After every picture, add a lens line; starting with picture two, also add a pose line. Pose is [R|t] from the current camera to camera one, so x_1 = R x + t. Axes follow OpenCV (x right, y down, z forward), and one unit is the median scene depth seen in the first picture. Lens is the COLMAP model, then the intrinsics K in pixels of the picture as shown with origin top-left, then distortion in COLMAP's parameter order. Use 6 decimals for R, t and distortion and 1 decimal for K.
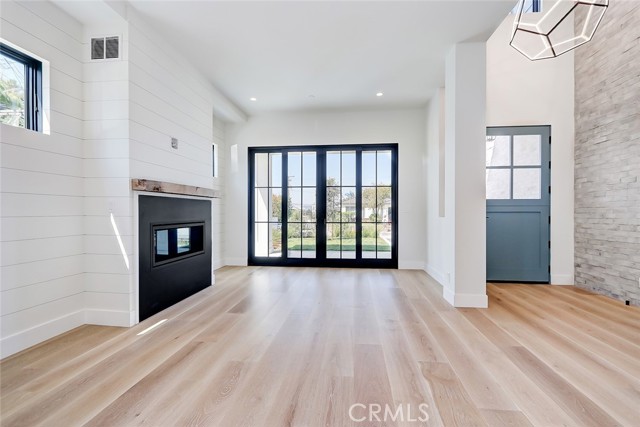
lens RADIAL K [[293.9, 0, 322.0], [0, 293.9, 213.1], [0, 0, 1]] dist [0.006791, -0.004678]
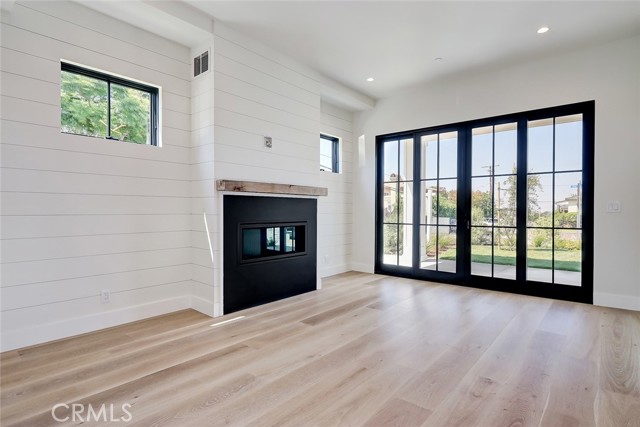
lens RADIAL K [[336.0, 0, 323.7], [0, 336.0, 212.5], [0, 0, 1]] dist [0.002498, -0.001055]
pose [[0.831114, 0.005242, -0.556078, 0.286197], [-0.005209, 0.999985, 0.001643, -0.001345], [0.556078, 0.001531, 0.831129, 0.157179]]
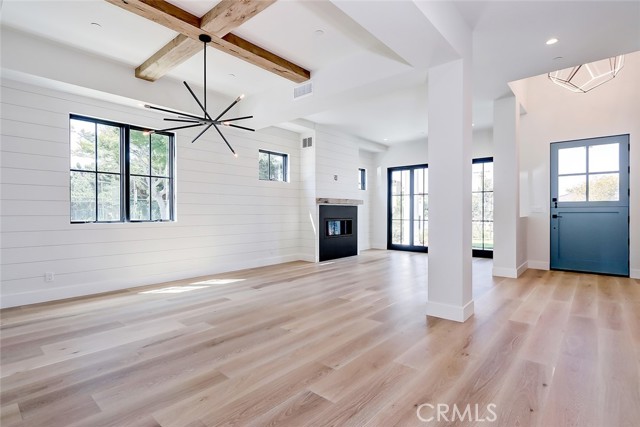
lens RADIAL K [[315.0, 0, 321.0], [0, 315.0, 211.8], [0, 0, 1]] dist [-0.005098, -0.000171]
pose [[0.818826, -0.001987, -0.574038, 0.625502], [-0.001992, 0.999978, -0.006302, 0.005456], [0.574038, 0.006304, 0.818804, -0.780408]]
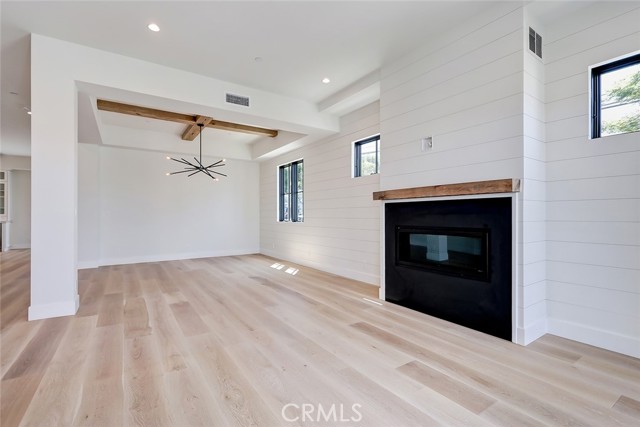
lens RADIAL K [[293.9, 0, 320.0], [0, 293.9, 213.5], [0, 0, 1]] dist [0.006791, -0.004678]
pose [[-0.766355, -0.005240, -0.642396, 0.359448], [-0.002753, 0.999984, -0.004872, -0.006435], [0.642411, -0.001965, -0.766357, 1.482099]]
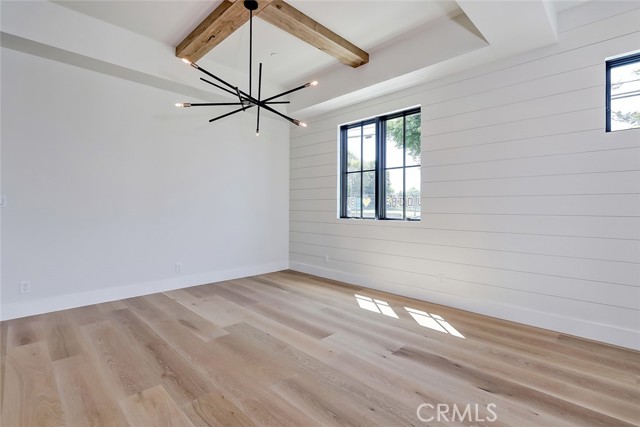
lens RADIAL K [[293.9, 0, 316.9], [0, 293.9, 209.8], [0, 0, 1]] dist [0.006791, -0.004678]
pose [[-0.624265, -0.009438, -0.781156, 0.280245], [-0.014579, 0.999894, -0.000430, 0.003739], [0.781076, 0.011120, -0.624336, 0.378459]]
